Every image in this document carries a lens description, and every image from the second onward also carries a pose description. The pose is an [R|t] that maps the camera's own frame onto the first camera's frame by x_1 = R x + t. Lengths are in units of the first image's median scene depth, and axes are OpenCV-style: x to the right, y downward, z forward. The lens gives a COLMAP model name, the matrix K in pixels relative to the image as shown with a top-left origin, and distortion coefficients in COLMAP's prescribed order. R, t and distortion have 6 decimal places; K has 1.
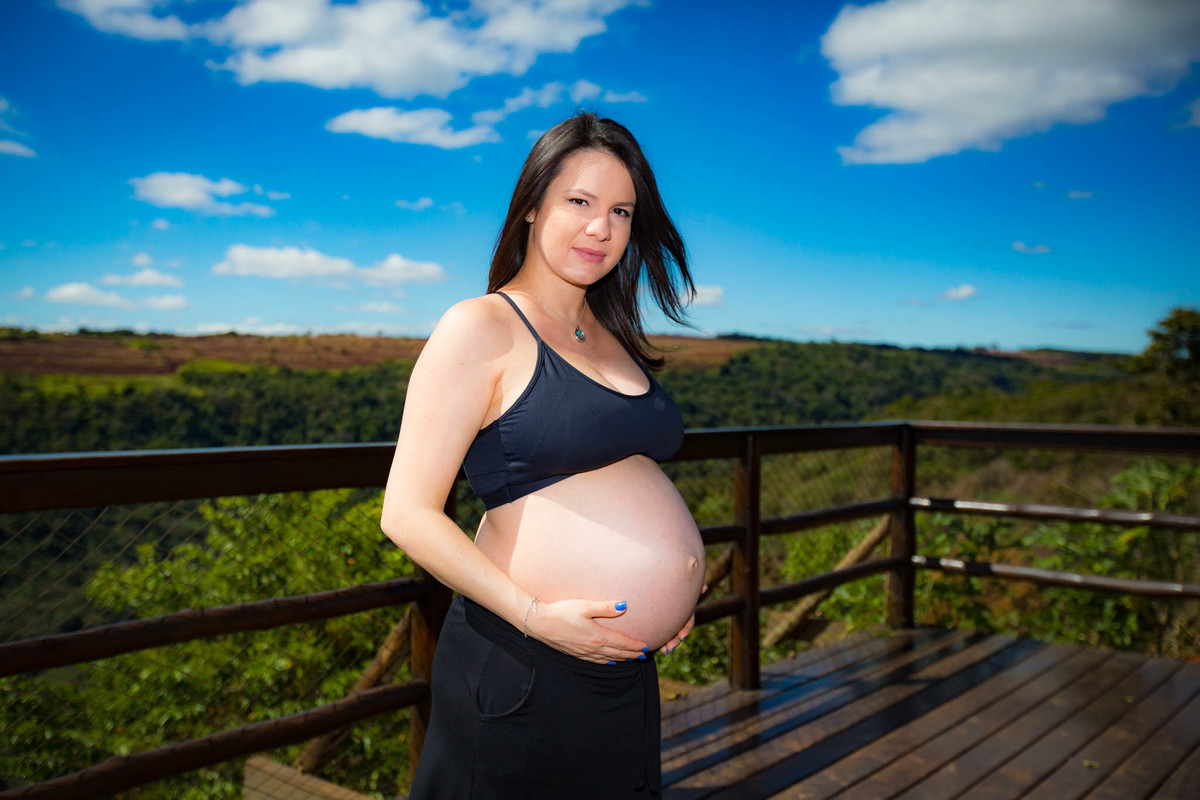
lens RADIAL K [[1205.9, 0, 569.7], [0, 1205.9, 387.2], [0, 0, 1]] dist [0.093980, 0.000000]
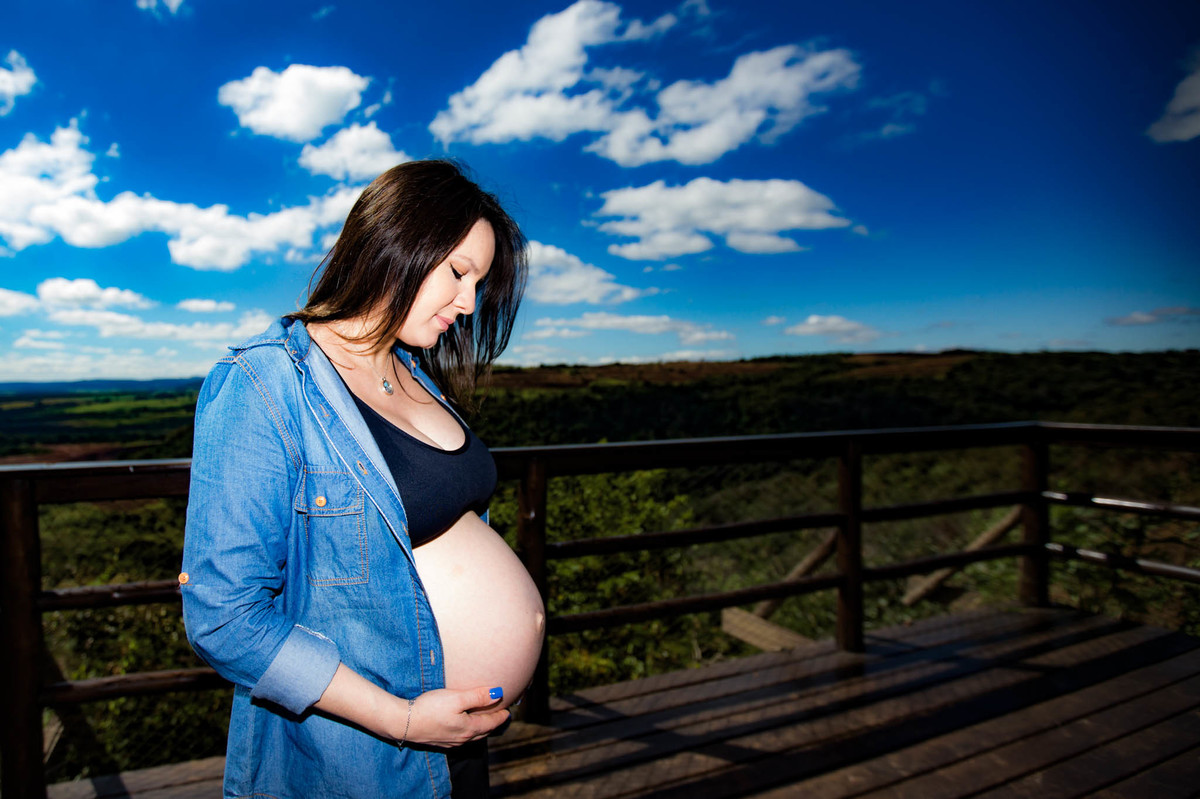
lens RADIAL K [[586.6, 0, 601.6], [0, 586.6, 388.9], [0, 0, 1]] dist [-0.027797, 0.002406]
pose [[0.862544, -0.017283, -0.505687, 0.148835], [0.020987, 0.999778, 0.001628, -0.009551], [0.505547, -0.012017, 0.862715, 0.255556]]
